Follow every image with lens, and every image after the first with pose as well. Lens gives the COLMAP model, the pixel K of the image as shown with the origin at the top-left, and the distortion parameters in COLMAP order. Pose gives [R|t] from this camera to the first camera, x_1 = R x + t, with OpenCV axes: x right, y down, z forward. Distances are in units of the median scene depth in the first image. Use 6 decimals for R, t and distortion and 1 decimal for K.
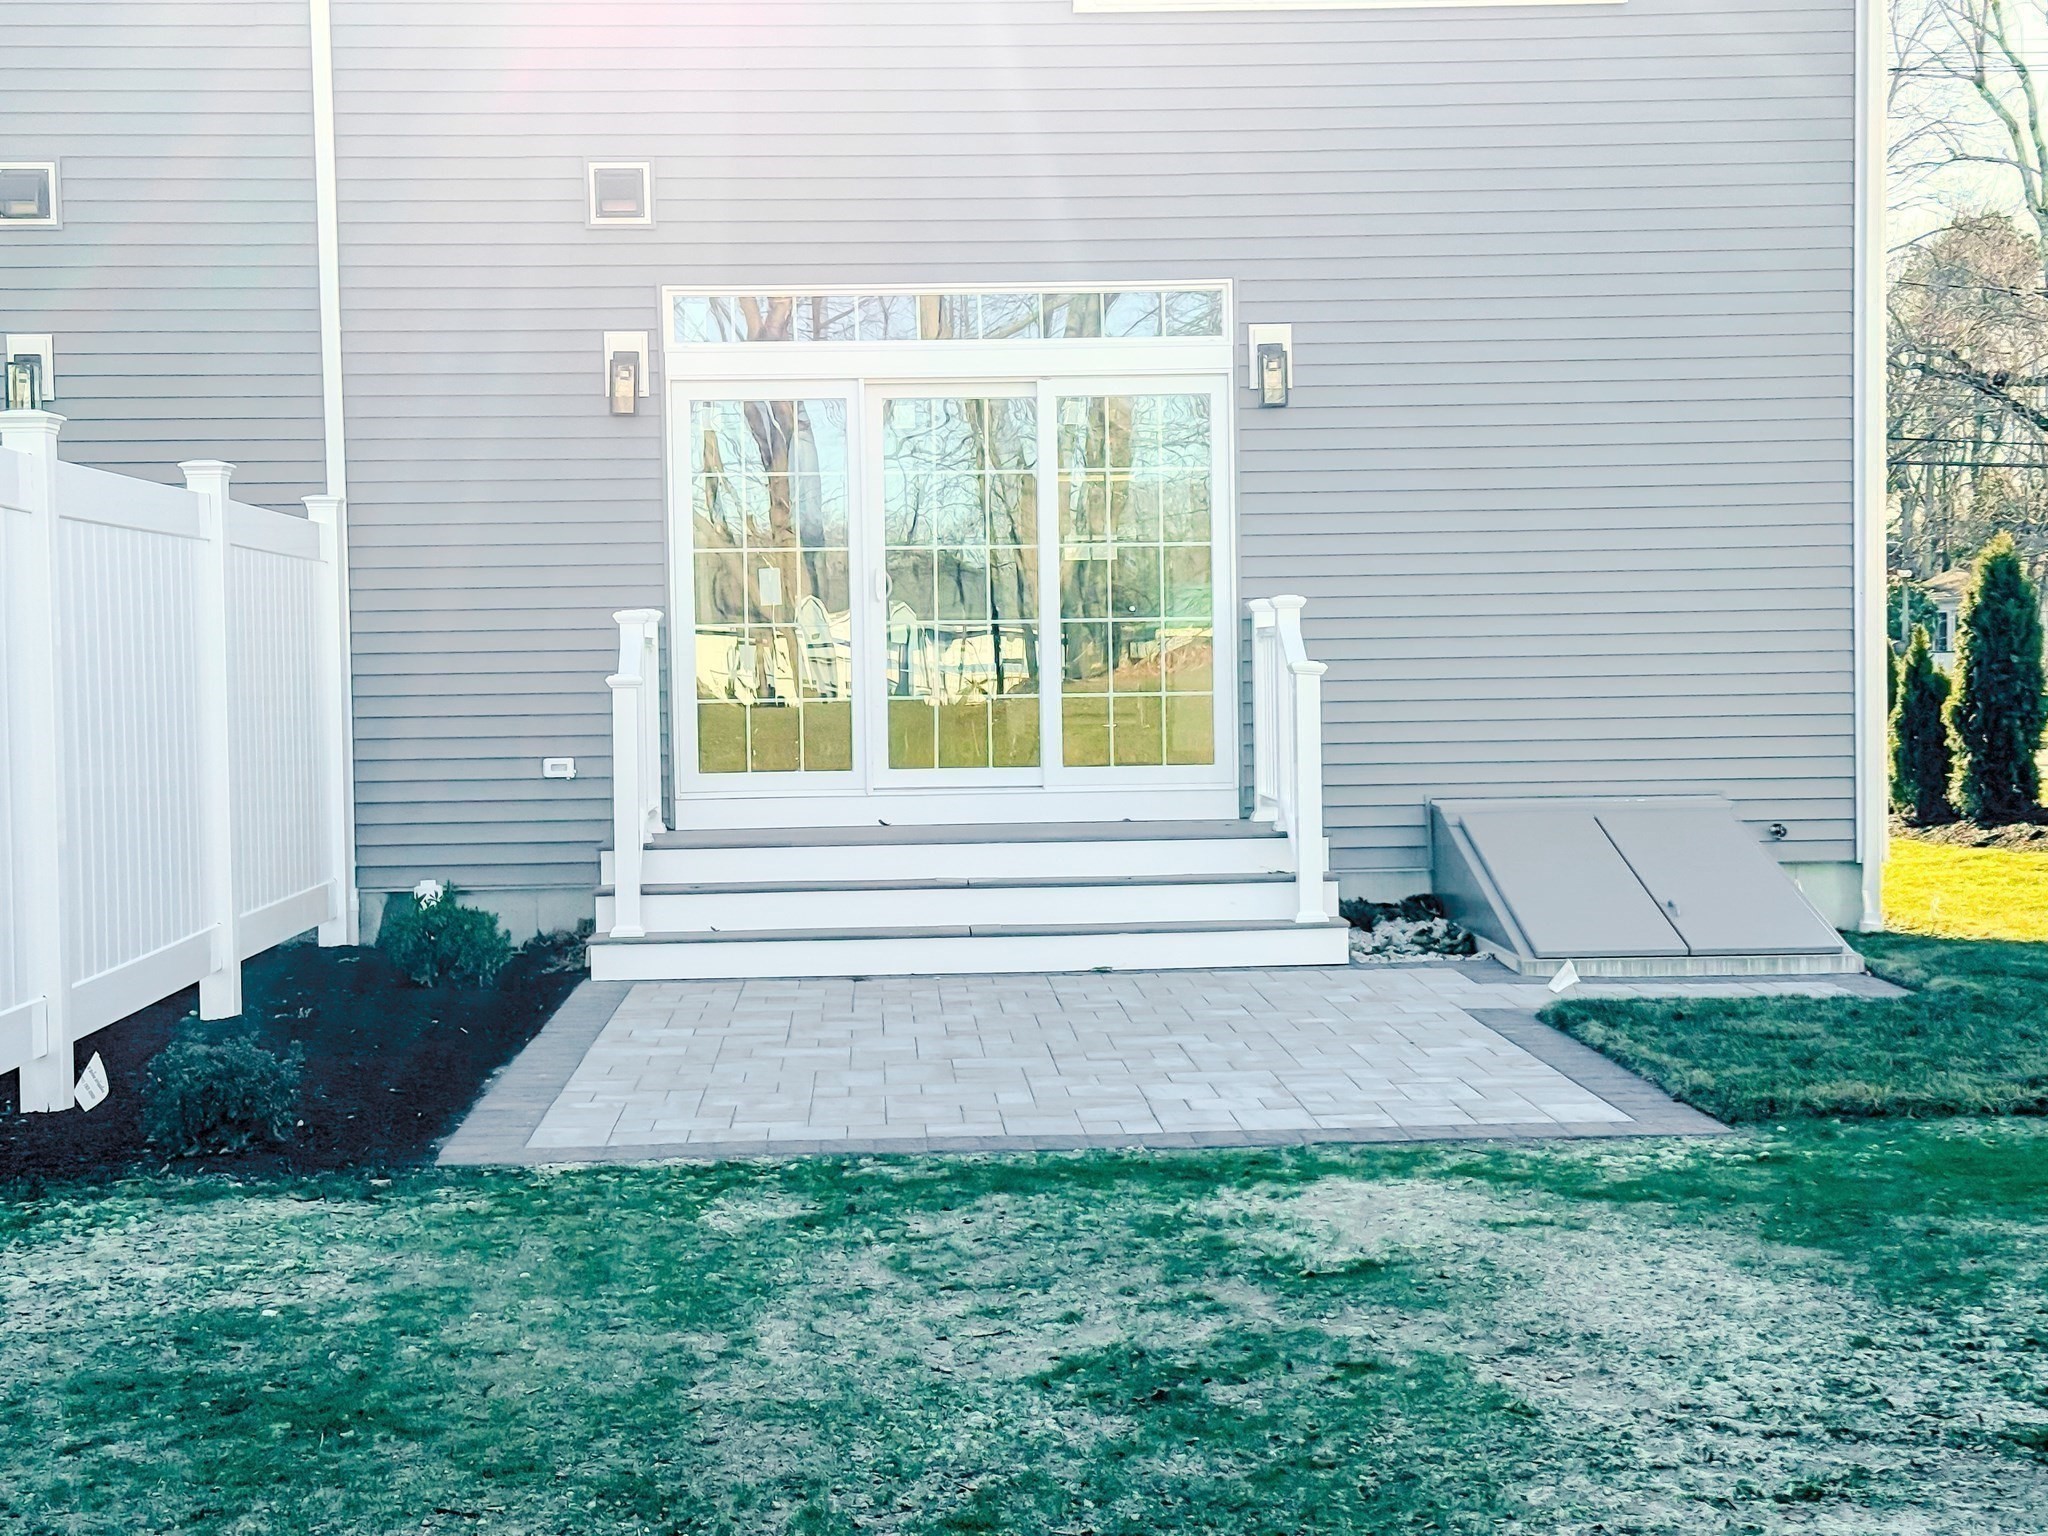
lens RADIAL K [[3043.6, 0, 1024.0], [0, 3043.6, 768.0], [0, 0, 1]] dist [0.157455, -0.052591]
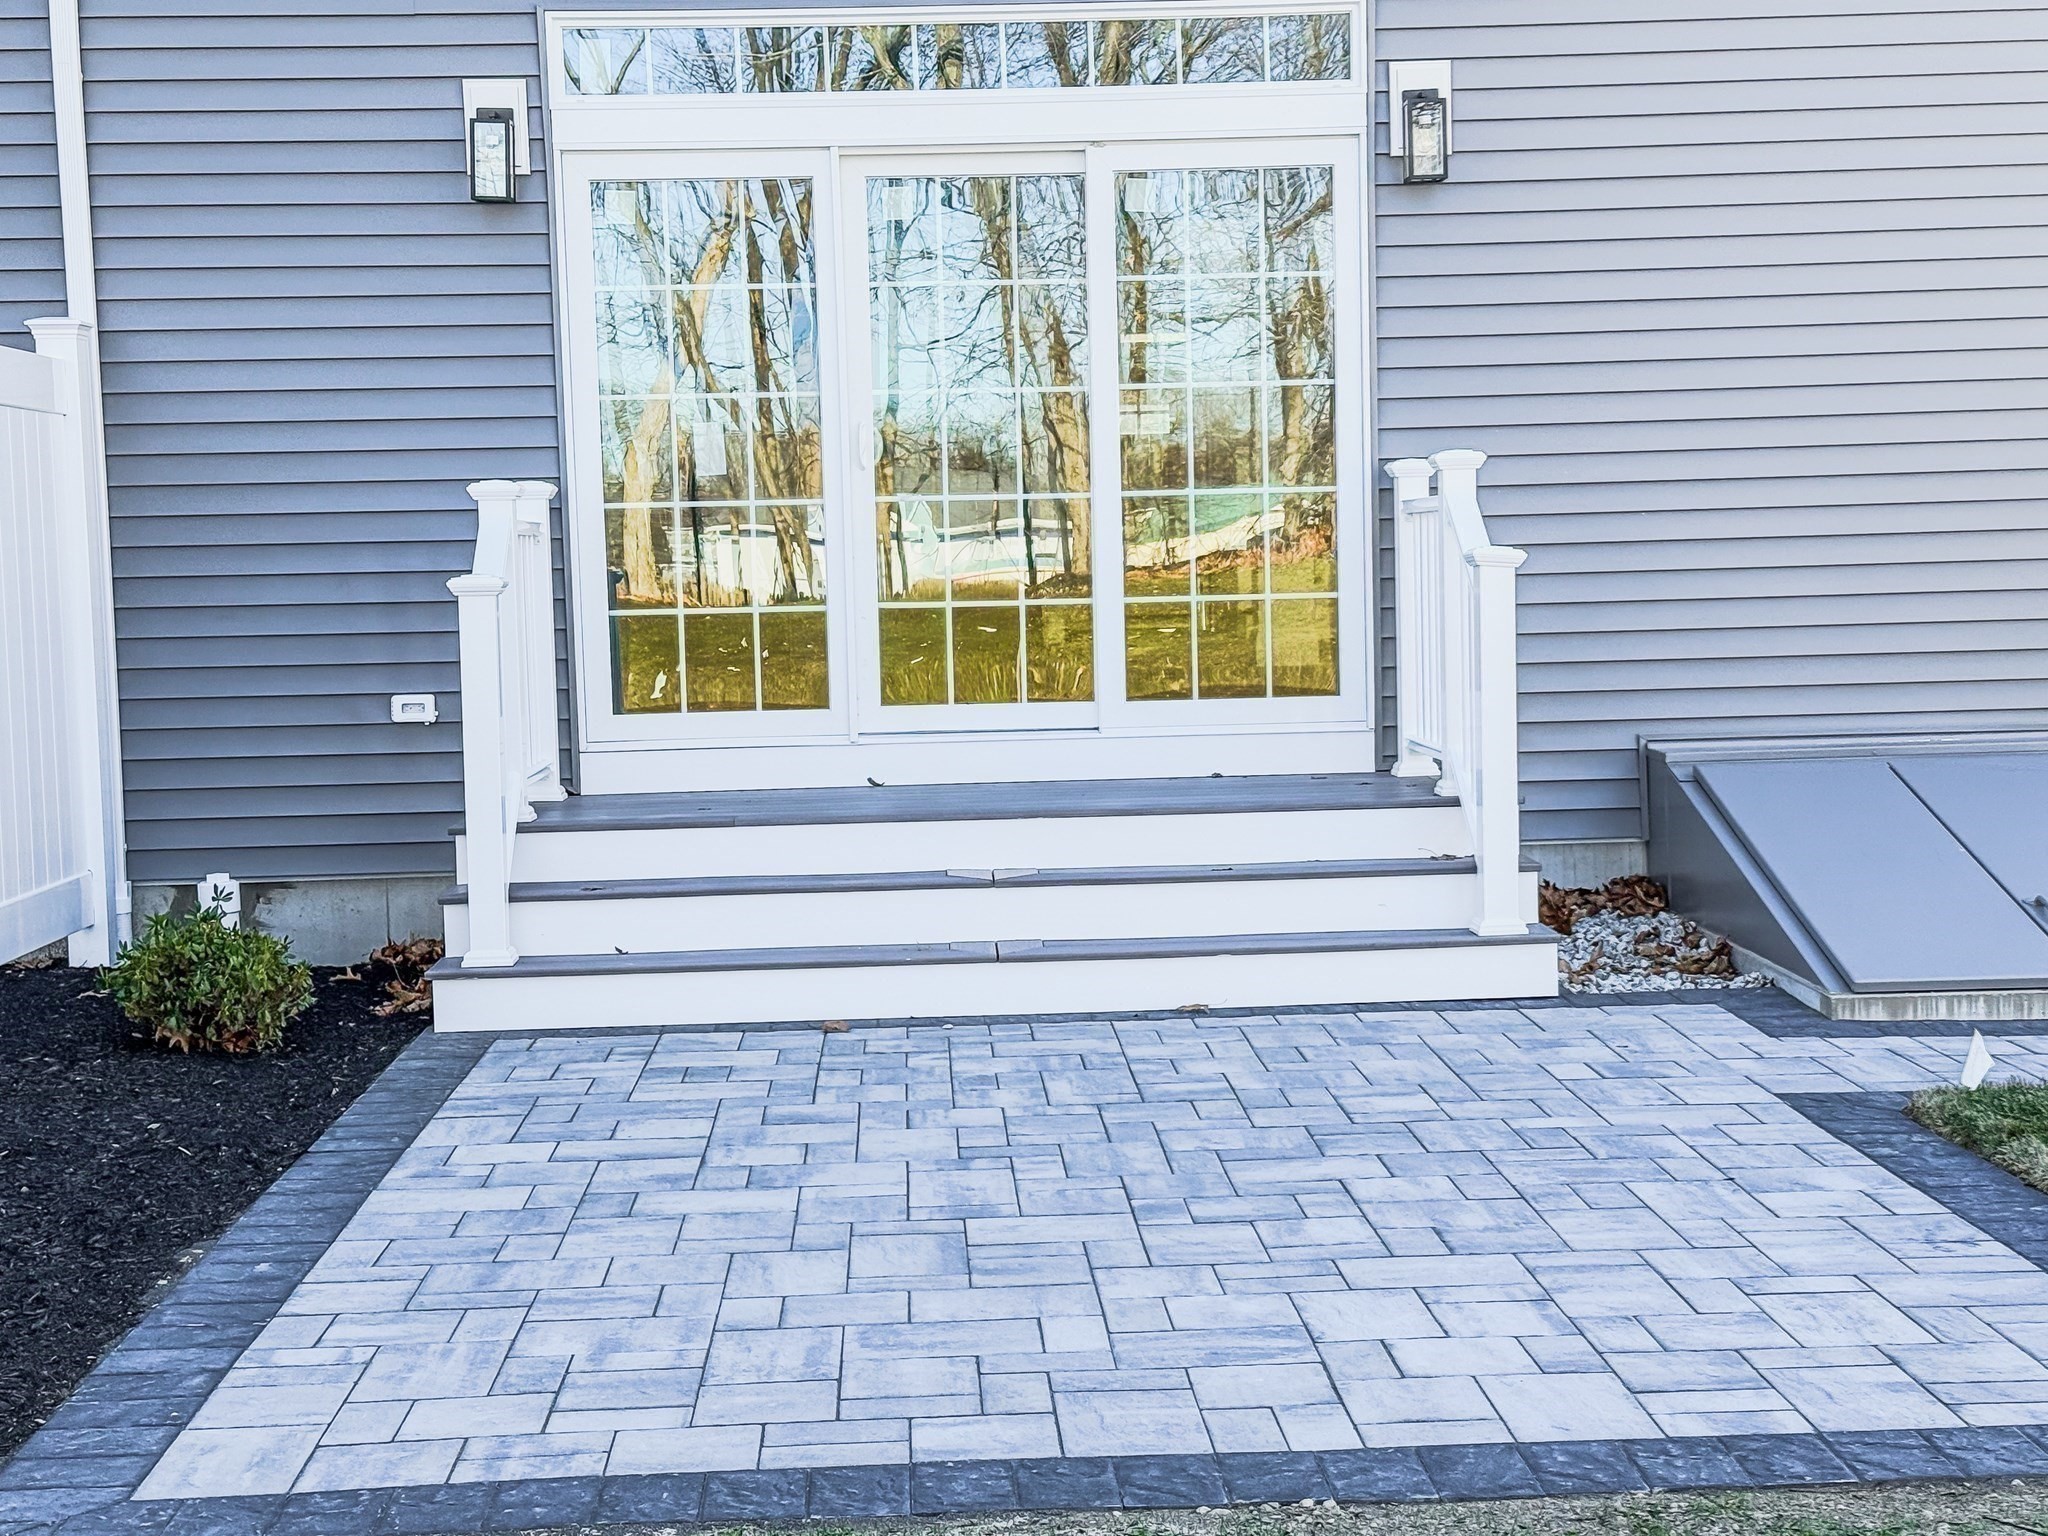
lens RADIAL K [[3043.6, 0, 1024.0], [0, 3043.6, 768.0], [0, 0, 1]] dist [0.157455, -0.052591]
pose [[0.999912, -0.008000, -0.010630, -0.003741], [0.008364, 0.999361, 0.034740, -0.009831], [0.010345, -0.034826, 0.999340, 0.297645]]
